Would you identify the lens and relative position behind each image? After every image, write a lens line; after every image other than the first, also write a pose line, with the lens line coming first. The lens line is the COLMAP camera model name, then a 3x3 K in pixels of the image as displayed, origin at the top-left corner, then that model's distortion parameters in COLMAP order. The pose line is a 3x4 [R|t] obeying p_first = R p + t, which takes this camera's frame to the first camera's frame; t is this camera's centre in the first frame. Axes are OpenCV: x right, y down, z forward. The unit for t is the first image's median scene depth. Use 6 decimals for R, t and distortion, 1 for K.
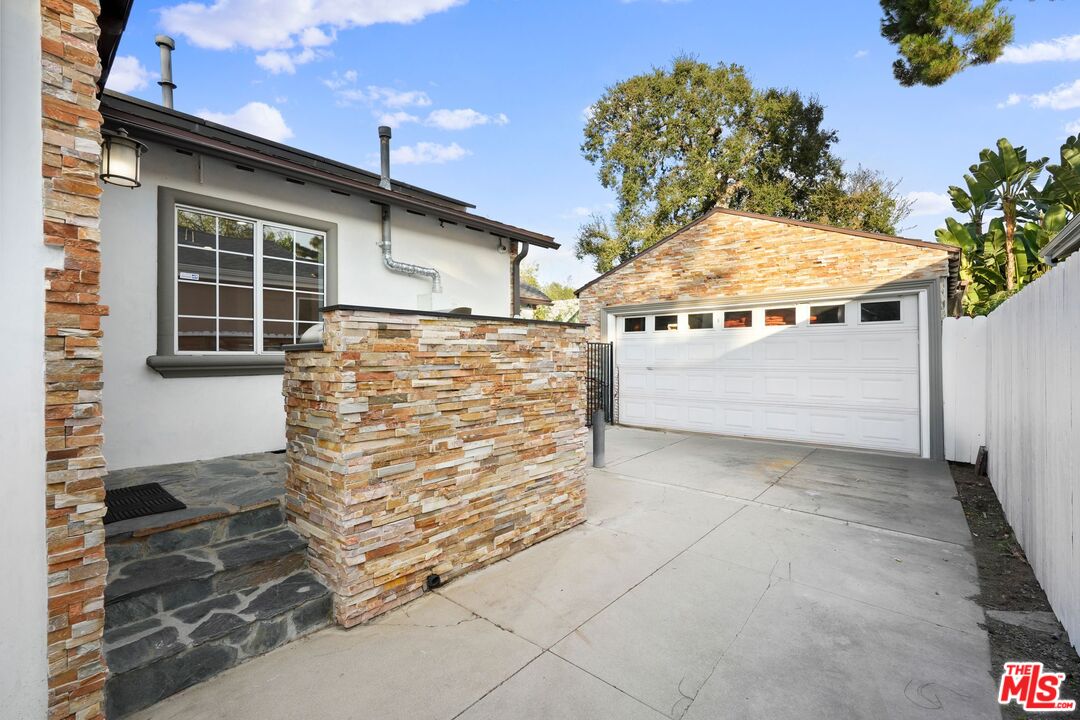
lens RADIAL K [[465.4, 0, 543.1], [0, 465.4, 355.8], [0, 0, 1]] dist [-0.000365, 0.000674]
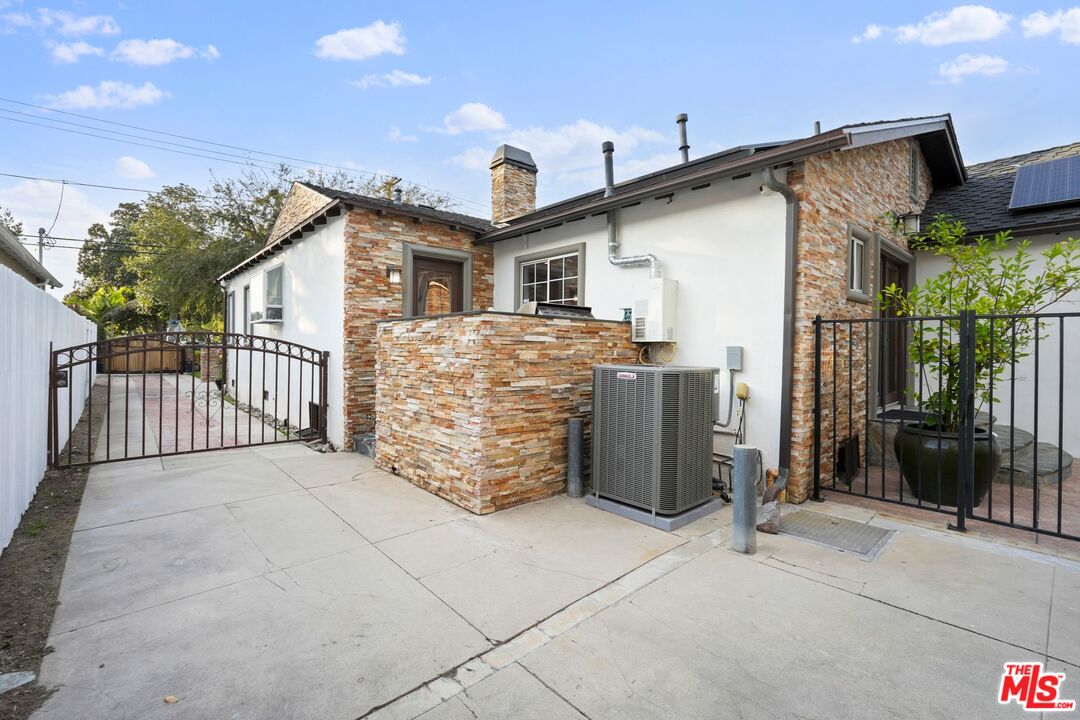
lens RADIAL K [[472.5, 0, 528.8], [0, 472.5, 345.9], [0, 0, 1]] dist [-0.005343, 0.002517]
pose [[-0.147673, -0.000851, -0.989036, 1.186632], [-0.007516, 0.999972, 0.000262, 0.004556], [0.989008, 0.007472, -0.147675, 1.418665]]
